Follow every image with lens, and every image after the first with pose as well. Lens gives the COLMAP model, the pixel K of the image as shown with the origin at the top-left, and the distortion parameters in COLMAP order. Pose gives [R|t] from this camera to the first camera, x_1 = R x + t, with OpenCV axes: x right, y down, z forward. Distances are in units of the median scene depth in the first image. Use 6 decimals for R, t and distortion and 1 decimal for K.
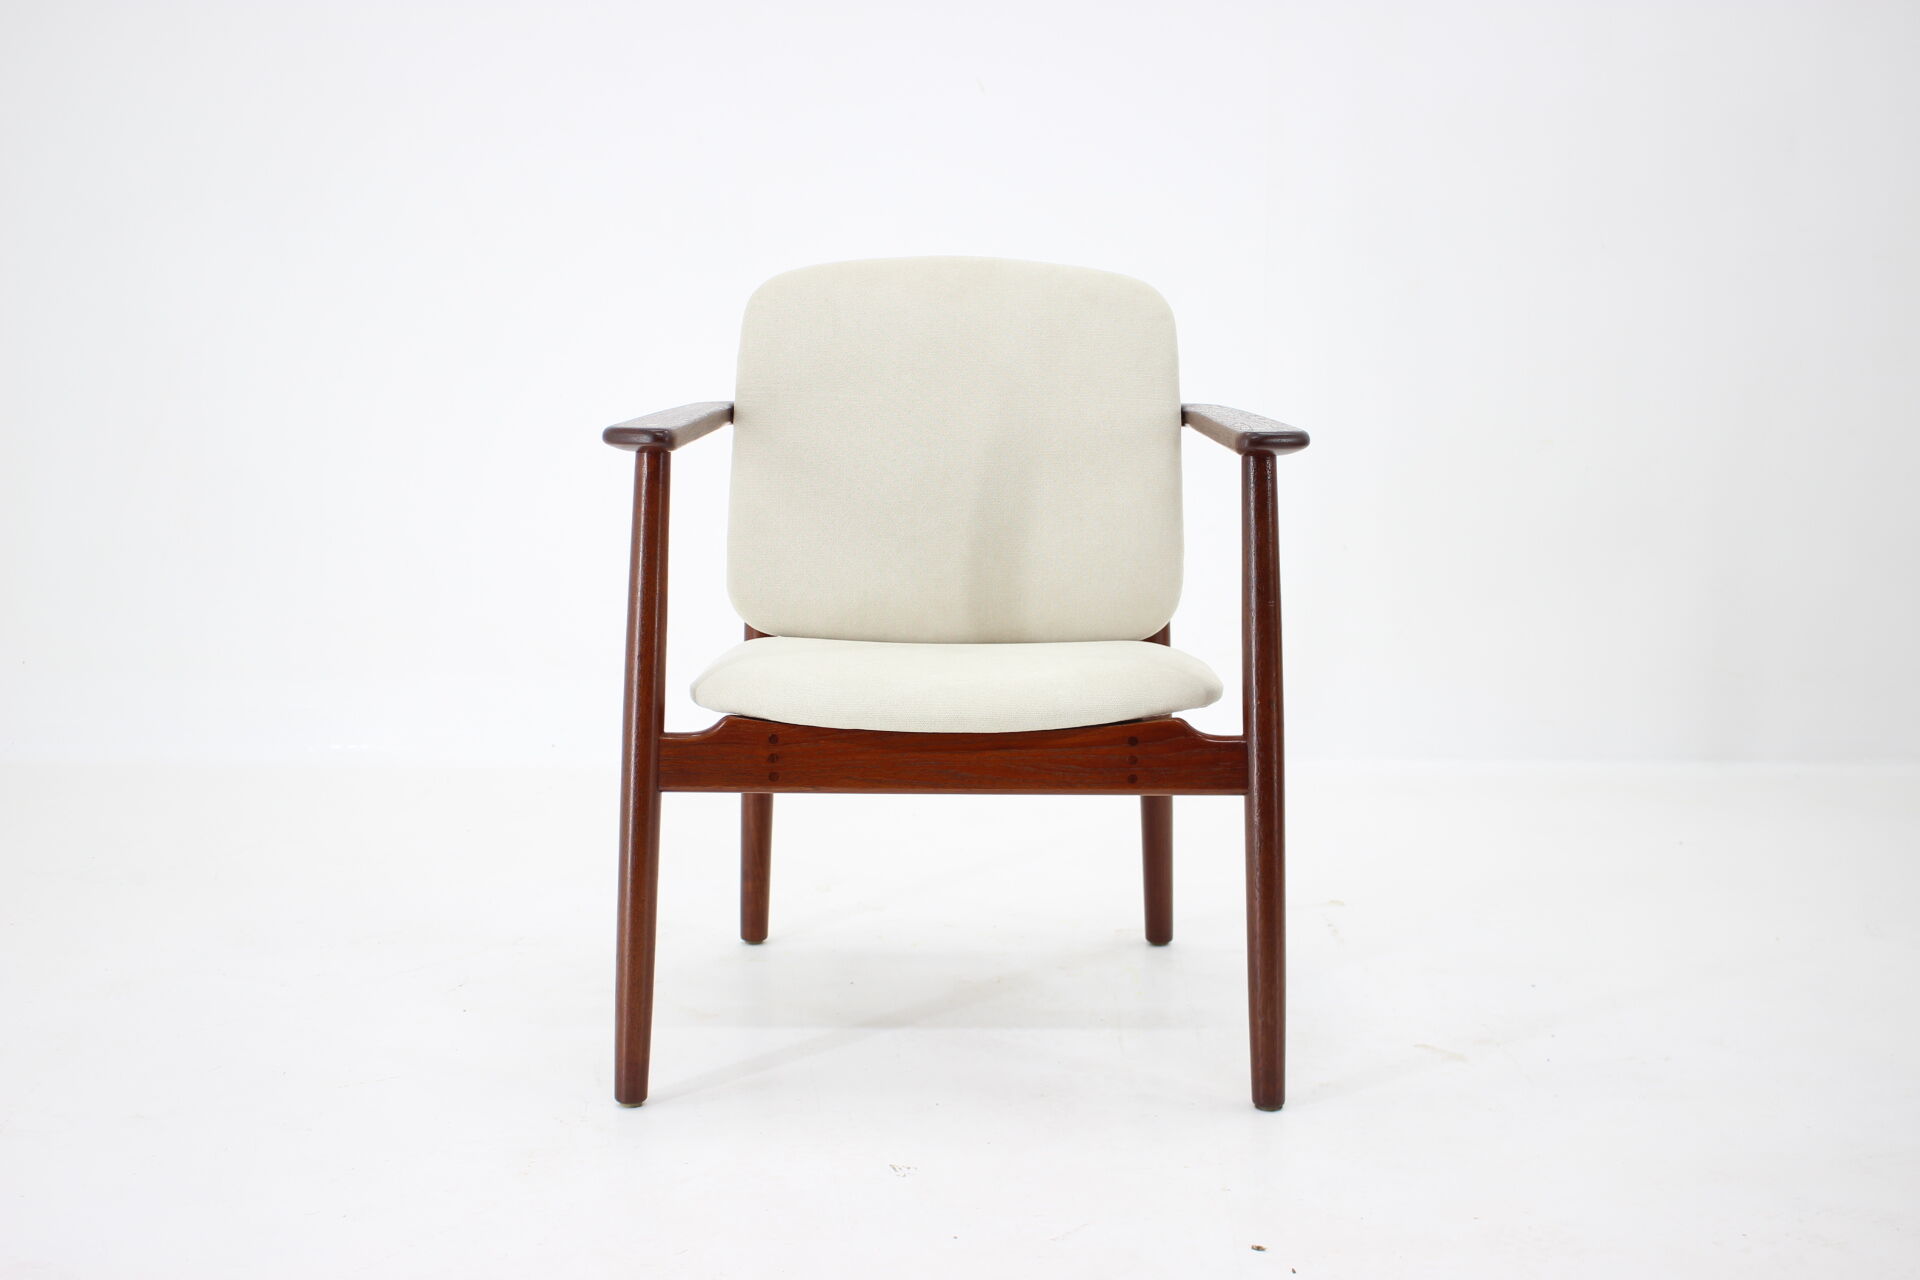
lens RADIAL K [[2443.8, 0, 960.0], [0, 2443.8, 640.0], [0, 0, 1]] dist [-0.185267, 0.000027]
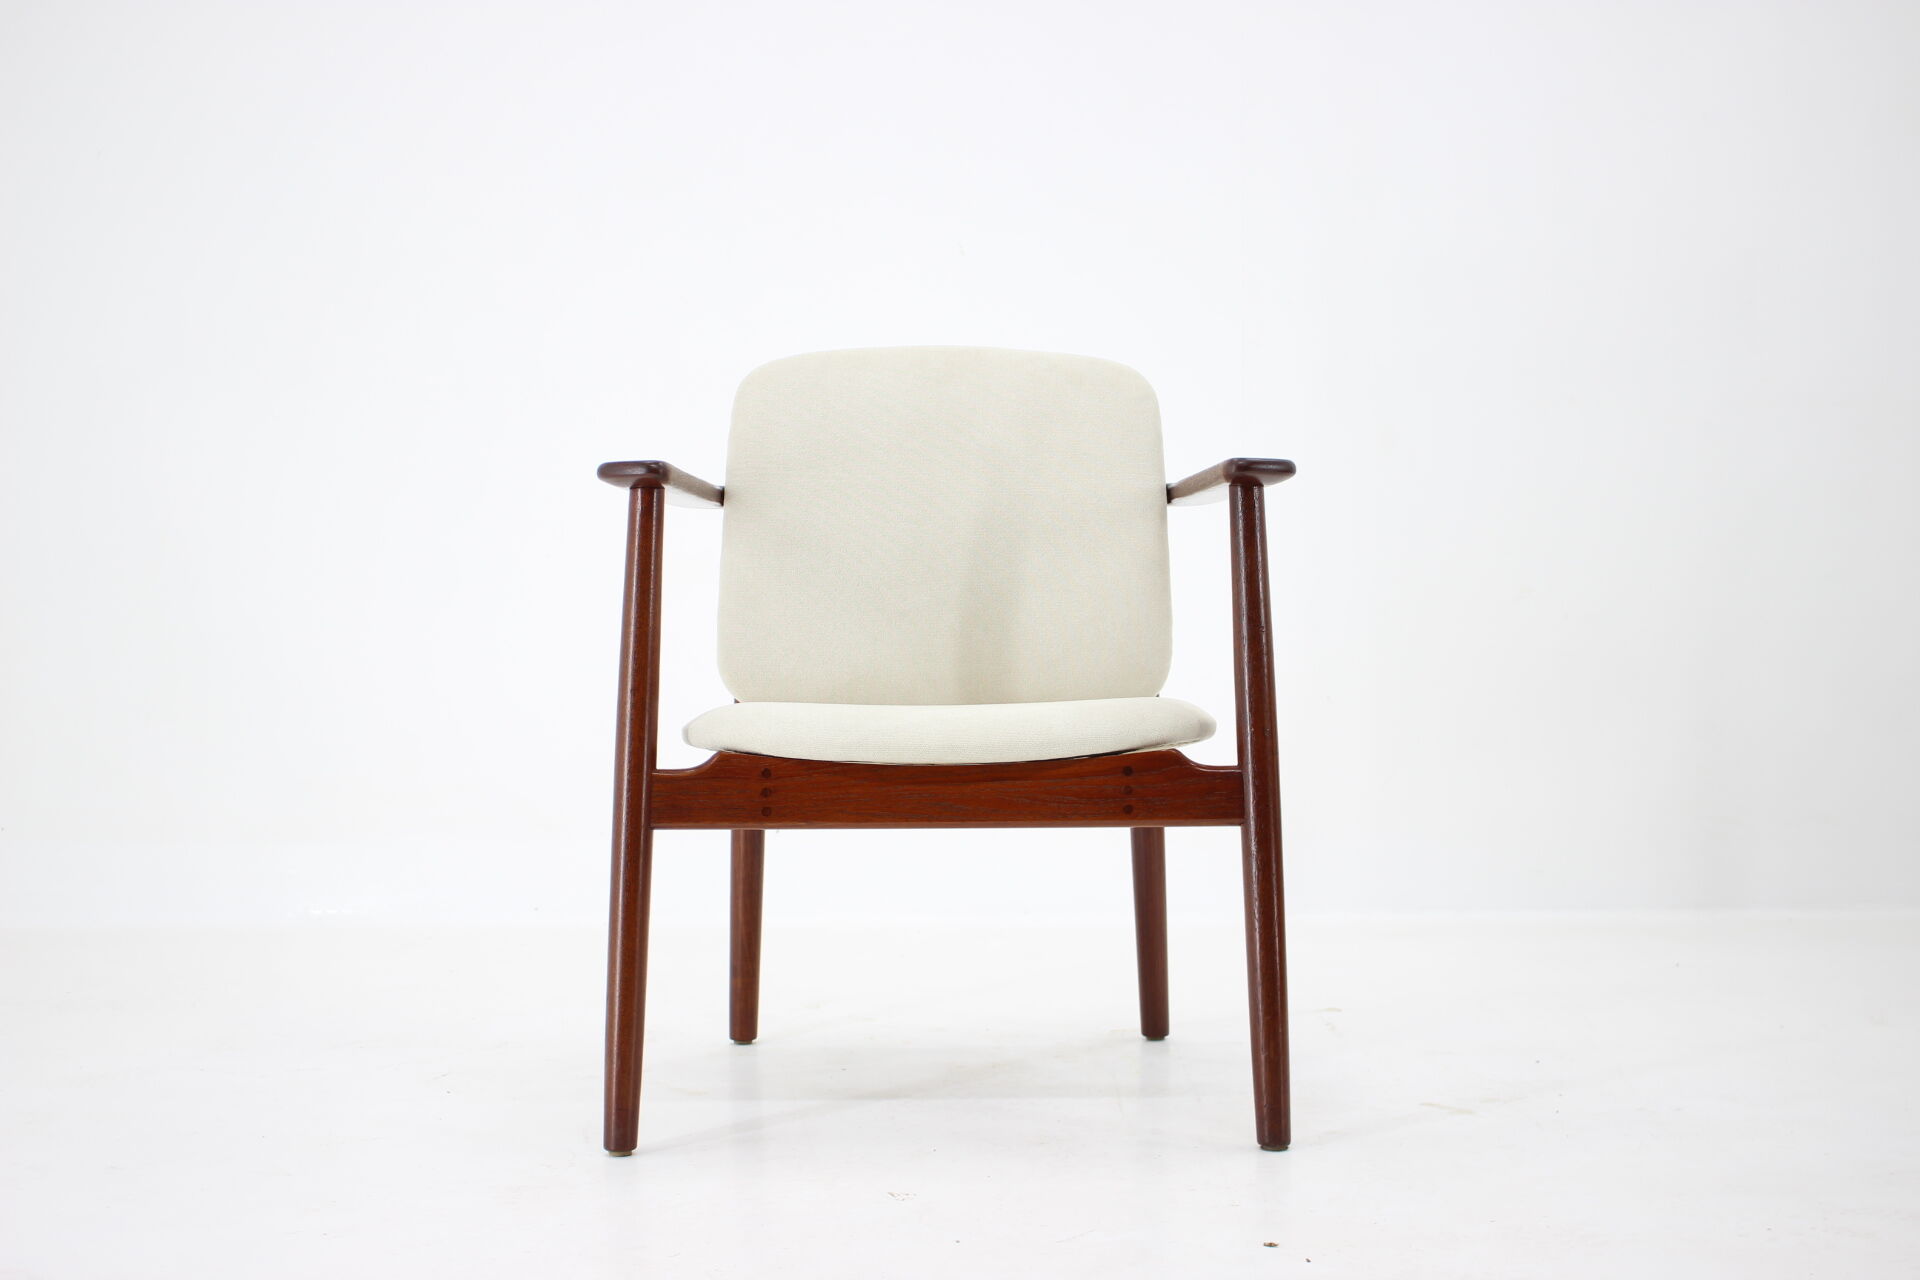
lens RADIAL K [[2443.8, 0, 960.0], [0, 2443.8, 640.0], [0, 0, 1]] dist [-0.185267, 0.000027]
pose [[0.999883, -0.010338, 0.011253, -0.008144], [0.011816, 0.990018, -0.140448, 0.126897], [-0.009689, 0.140565, 0.990024, 0.007401]]
